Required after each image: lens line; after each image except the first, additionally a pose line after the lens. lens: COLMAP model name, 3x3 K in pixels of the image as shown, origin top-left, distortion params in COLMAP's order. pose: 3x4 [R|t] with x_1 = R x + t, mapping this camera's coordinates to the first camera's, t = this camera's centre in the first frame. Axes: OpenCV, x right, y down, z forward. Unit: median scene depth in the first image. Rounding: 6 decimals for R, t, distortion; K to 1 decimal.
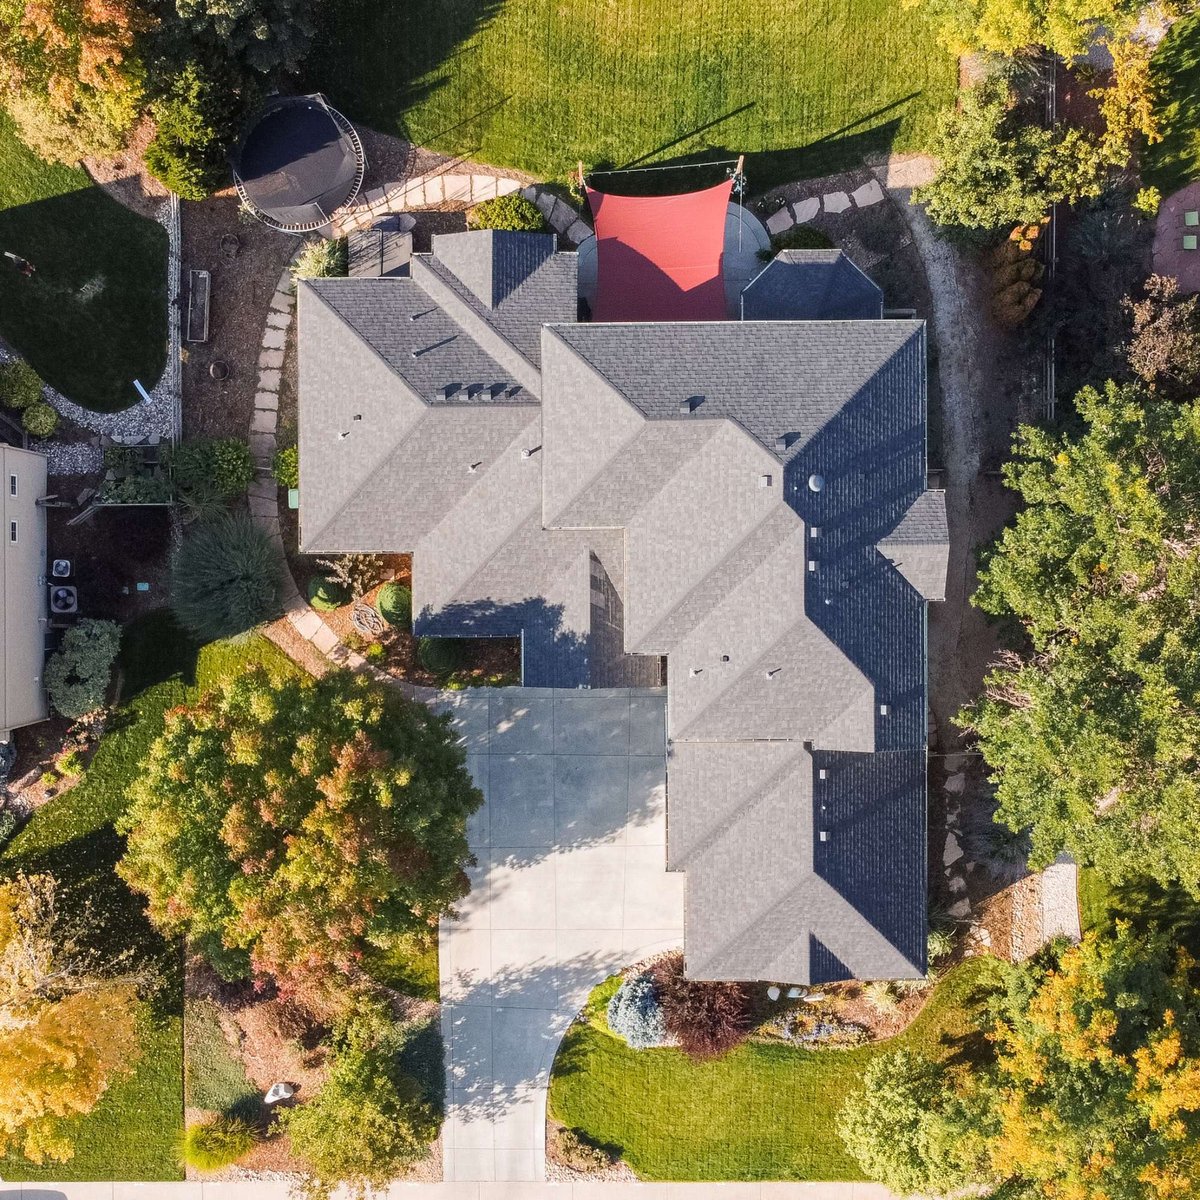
lens RADIAL K [[1629.3, 0, 623.3], [0, 1629.3, 600.6], [0, 0, 1]] dist [-0.003679, -0.014218]
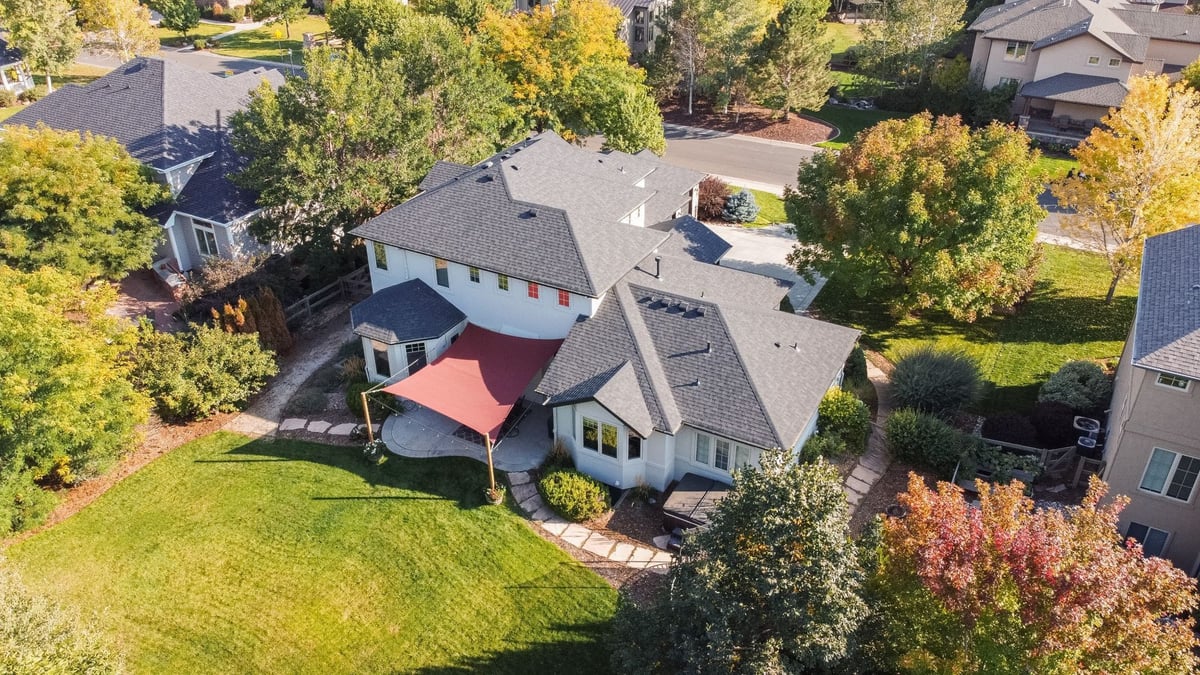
lens RADIAL K [[912.7, 0, 580.8], [0, 912.7, 338.9], [0, 0, 1]] dist [-0.001935, -0.003348]
pose [[-0.865062, -0.251090, 0.434306, -0.299832], [0.501466, -0.457175, 0.734522, -0.607210], [0.014122, 0.853197, 0.521398, 0.621617]]
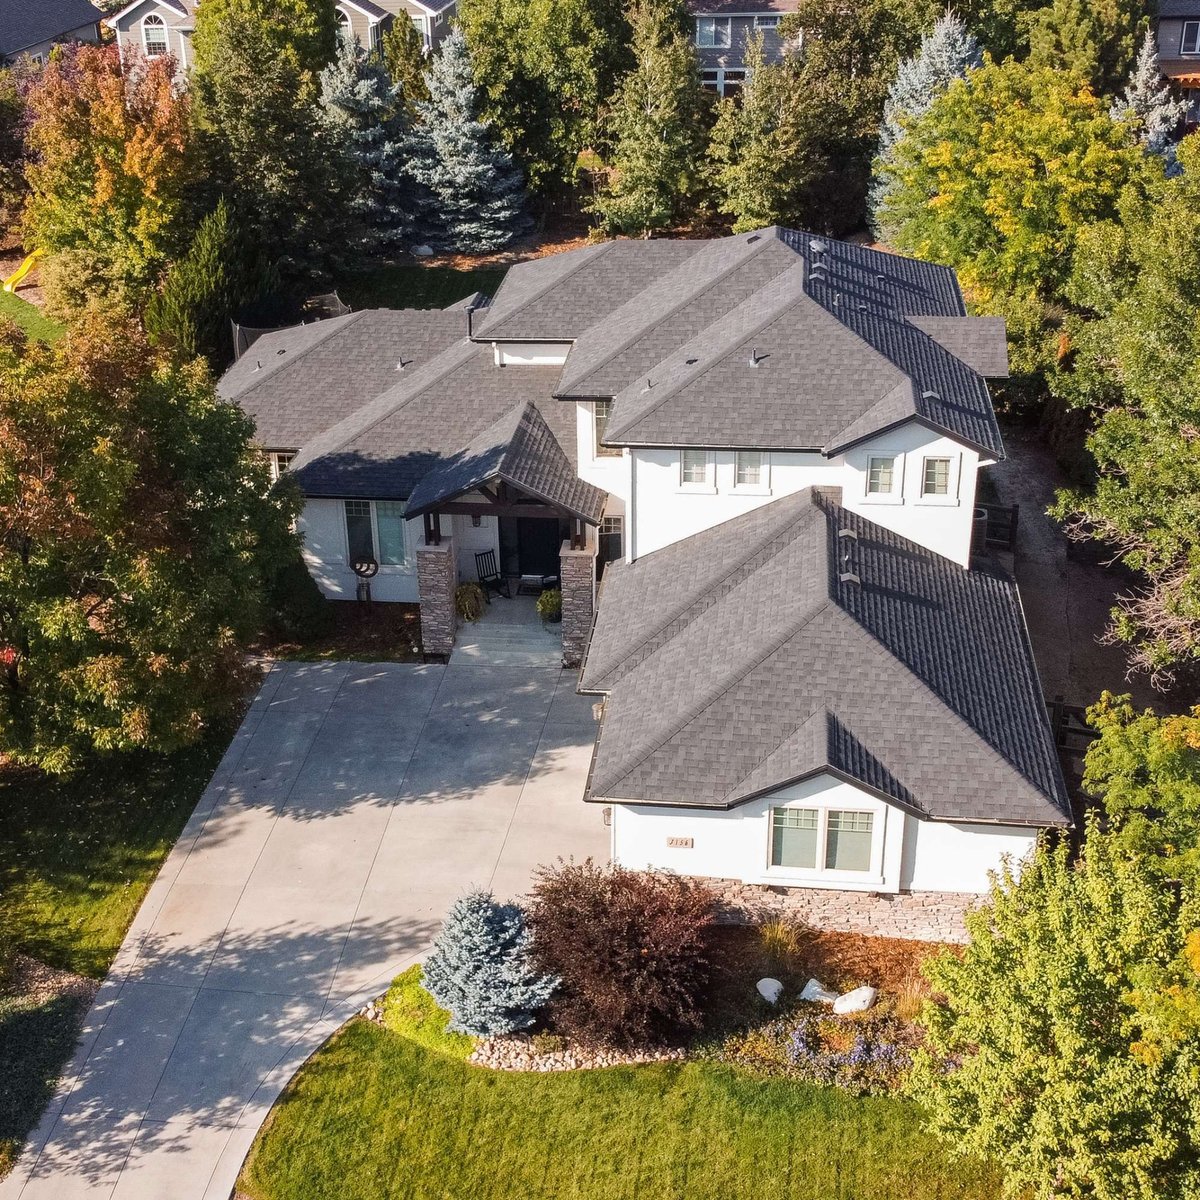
lens RADIAL K [[1649.9, 0, 554.2], [0, 1649.9, 622.9], [0, 0, 1]] dist [0.019653, -0.057128]
pose [[0.989546, 0.034304, -0.140075, 0.095791], [-0.140227, 0.455691, -0.879023, 0.644166], [0.033677, 0.889477, 0.455738, 0.691698]]
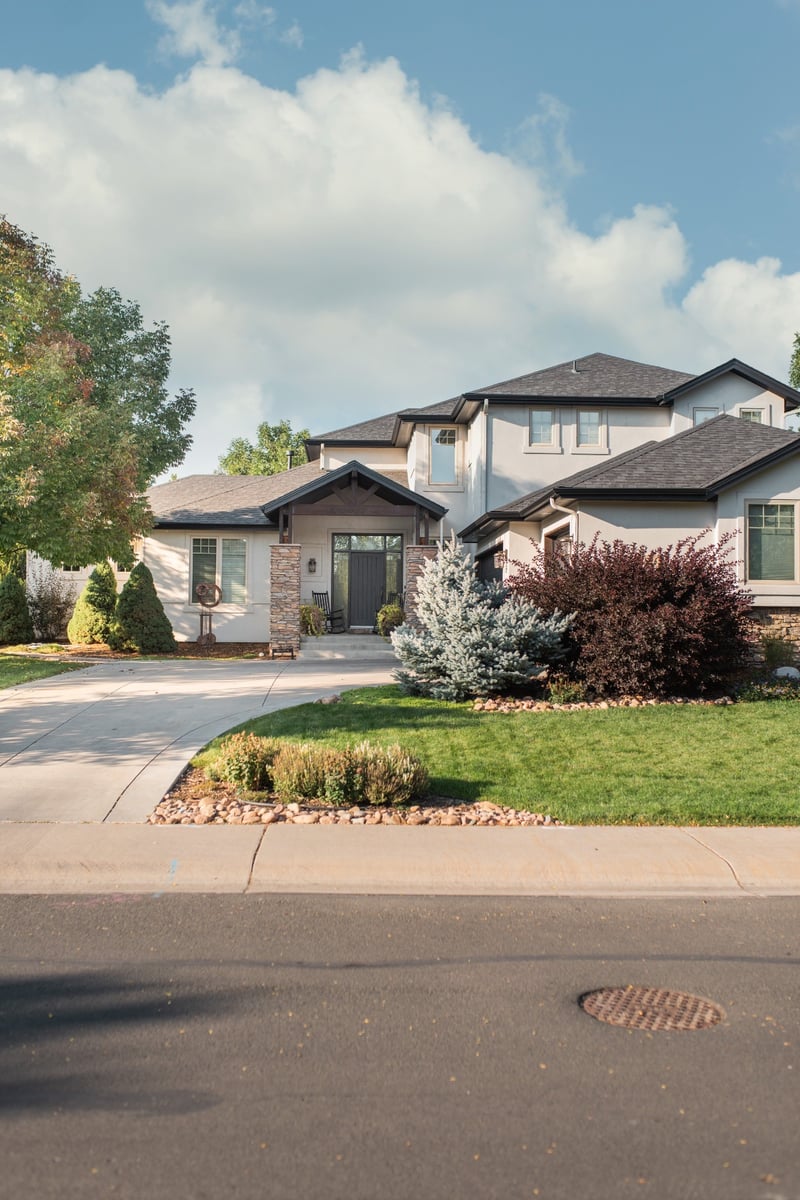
lens RADIAL K [[1128.9, 0, 400.0], [0, 1128.9, 600.0], [0, 0, 1]] dist [-0.001144, 0.011328]
pose [[0.998842, 0.006764, 0.047632, -0.021946], [0.047863, -0.039447, -0.998075, 0.536903], [-0.004872, 0.999199, -0.039725, 1.013021]]
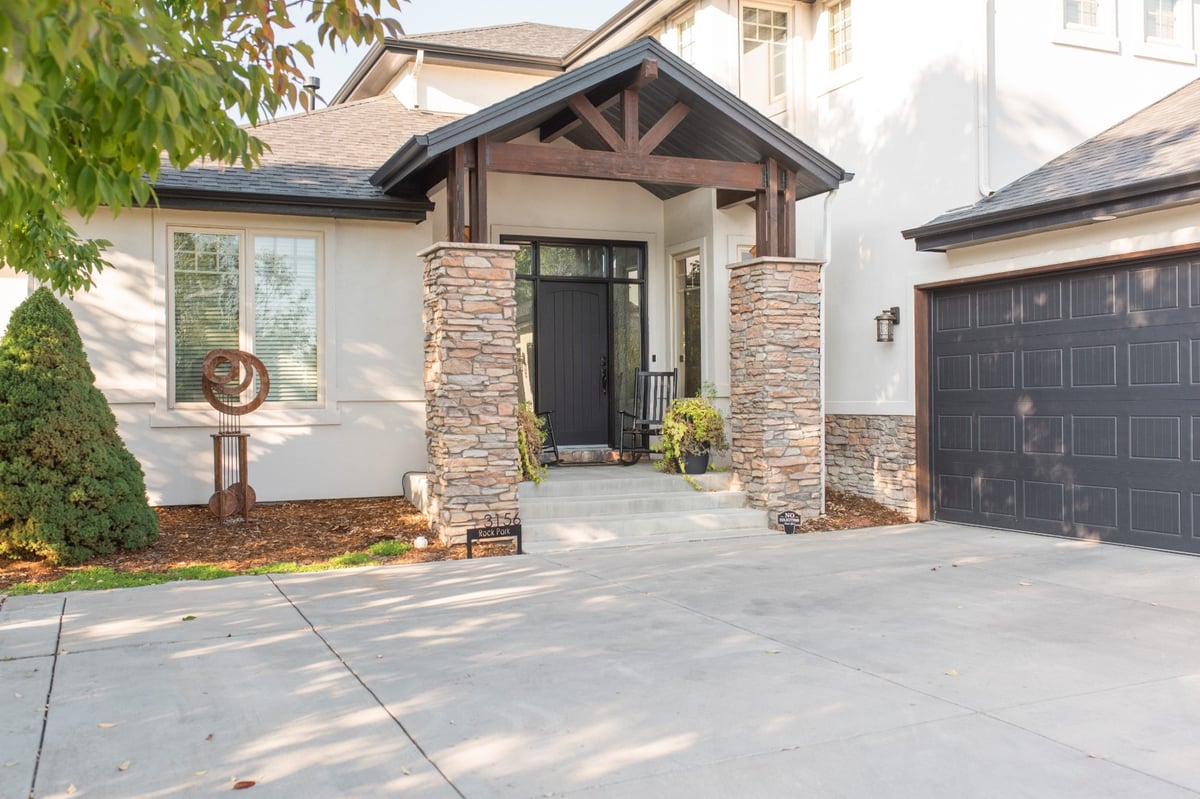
lens RADIAL K [[1128.9, 0, 600.0], [0, 1128.9, 399.5], [0, 0, 1]] dist [-0.001144, 0.011328]
pose [[0.915854, -0.012886, 0.401306, -0.104720], [0.401030, -0.019614, -0.915855, 0.221405], [0.019673, 0.999725, -0.012796, 0.997474]]
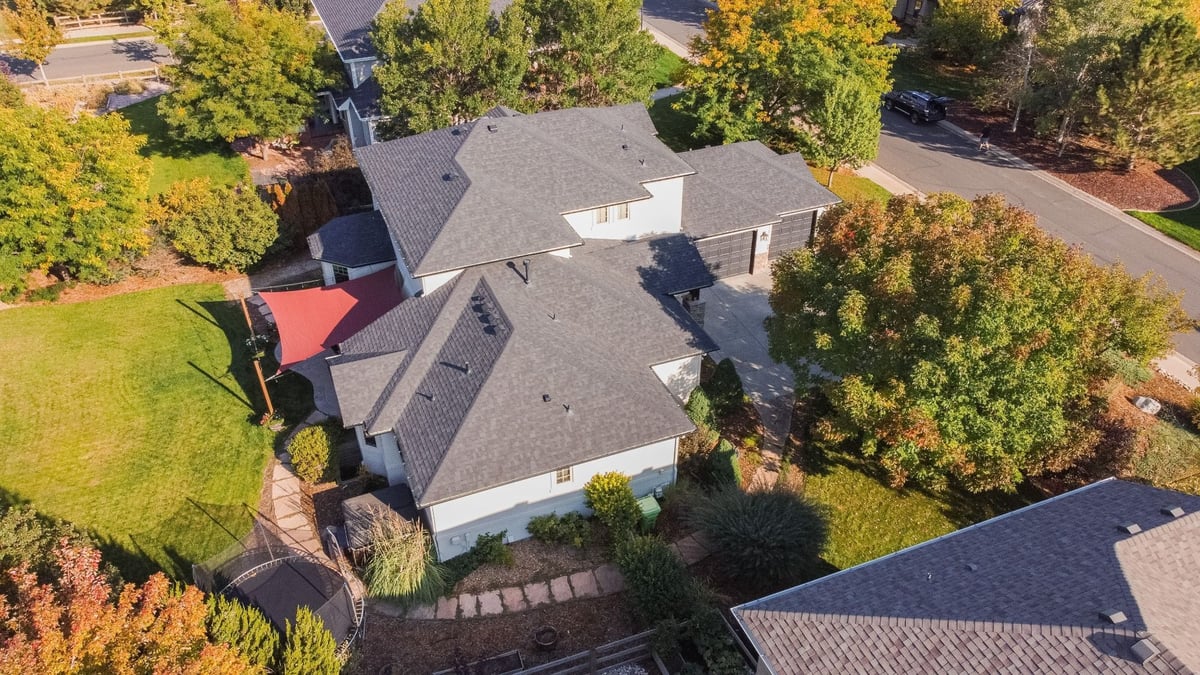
lens RADIAL K [[906.4, 0, 600.0], [0, 906.4, 337.5], [0, 0, 1]] dist [-0.003822, -0.002660]
pose [[-0.368173, -0.527973, 0.765306, -0.534586], [0.929628, -0.222797, 0.293520, -0.219125], [0.015537, 0.819516, 0.572846, 0.620399]]
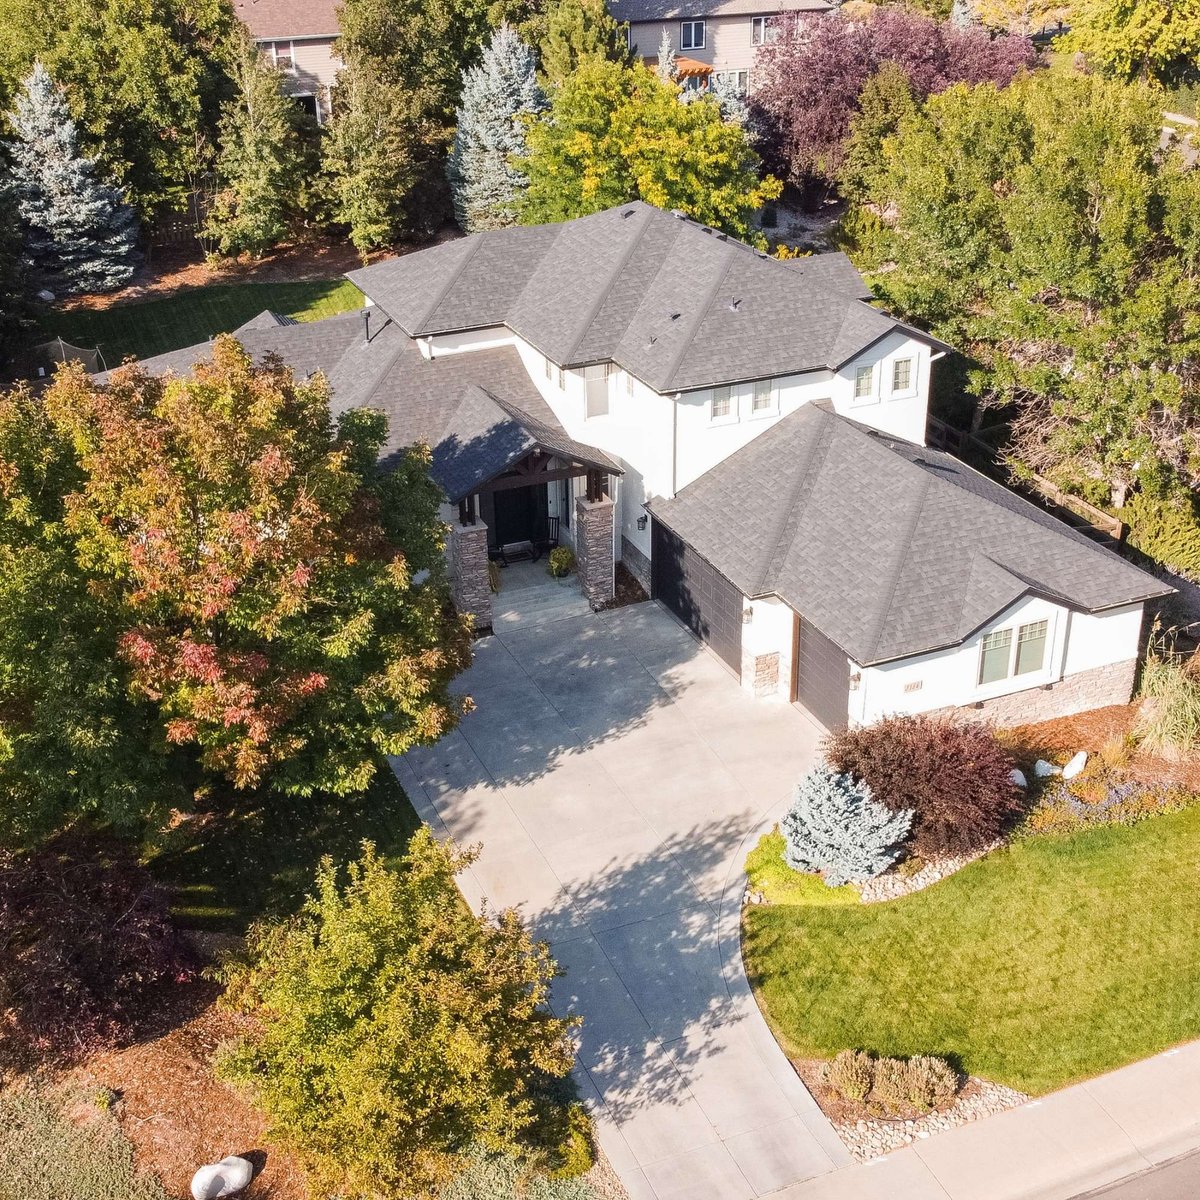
lens RADIAL K [[1581.7, 0, 634.9], [0, 1581.7, 619.3], [0, 0, 1]] dist [0.024607, -0.061877]
pose [[0.910882, -0.202185, 0.359745, -0.238767], [0.412381, 0.413471, -0.811778, 0.646240], [0.015385, 0.887785, 0.460000, 0.691088]]
